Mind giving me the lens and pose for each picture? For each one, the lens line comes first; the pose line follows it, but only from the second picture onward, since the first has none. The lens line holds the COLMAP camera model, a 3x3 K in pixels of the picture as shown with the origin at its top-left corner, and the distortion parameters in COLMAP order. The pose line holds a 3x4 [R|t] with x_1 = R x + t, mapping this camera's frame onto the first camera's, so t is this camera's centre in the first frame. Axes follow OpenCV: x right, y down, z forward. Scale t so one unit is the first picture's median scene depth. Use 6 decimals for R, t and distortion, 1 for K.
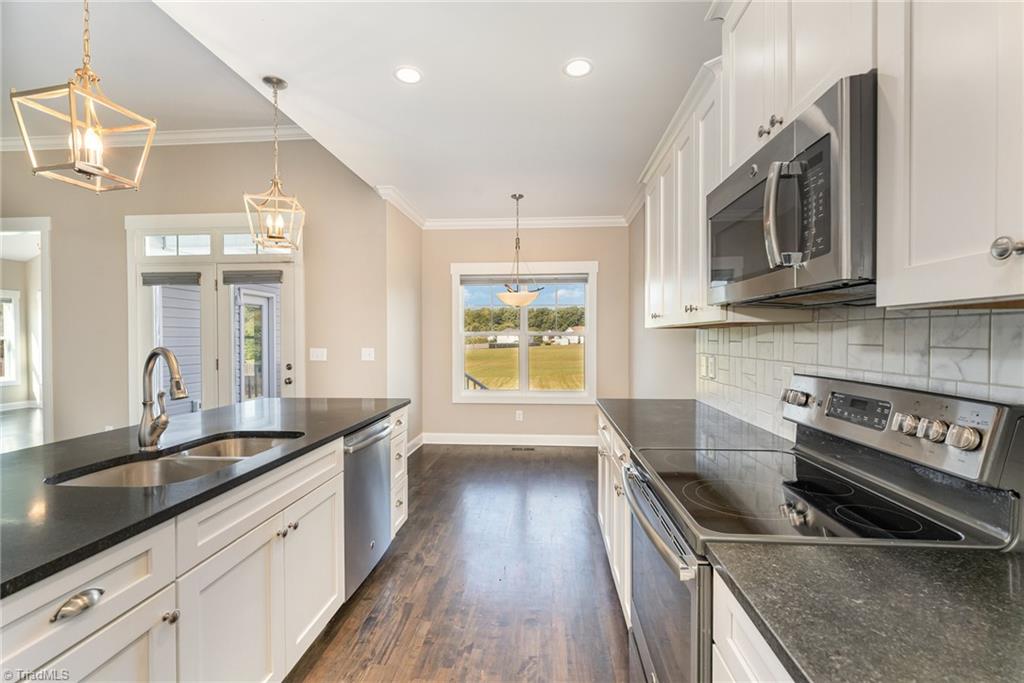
lens RADIAL K [[439.2, 0, 513.9], [0, 439.2, 338.5], [0, 0, 1]] dist [-0.003511, -0.000568]
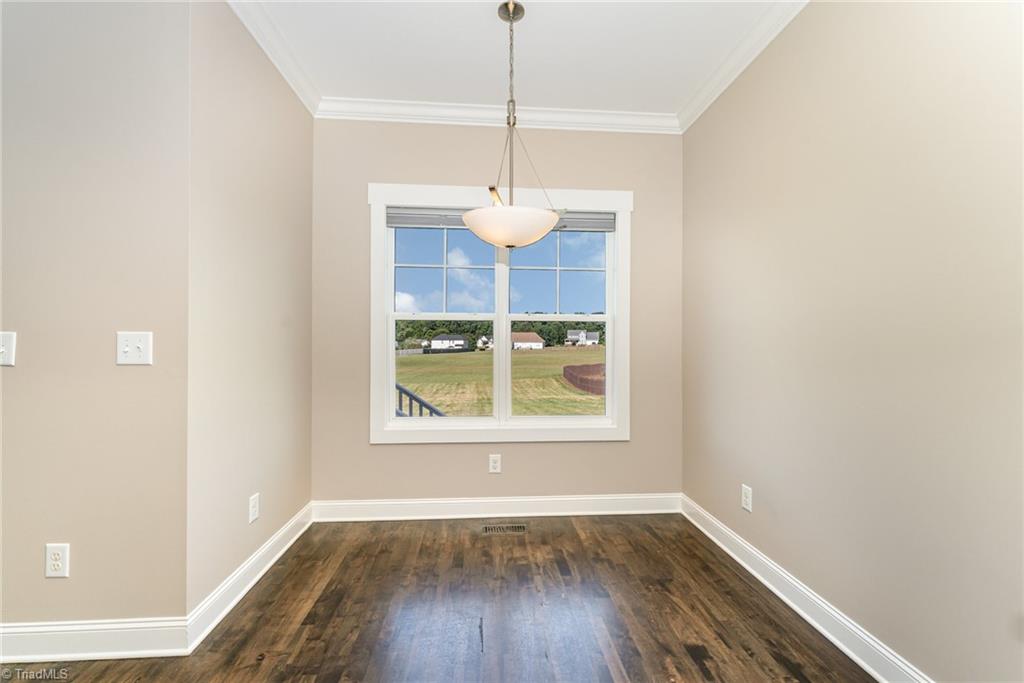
lens RADIAL K [[432.2, 0, 519.9], [0, 432.2, 338.8], [0, 0, 1]] dist [-0.003517, -0.000746]
pose [[0.986507, 0.003231, 0.163687, -0.047004], [-0.001216, 0.999922, -0.012405, 0.024659], [-0.163714, 0.012039, 0.986434, 0.448467]]
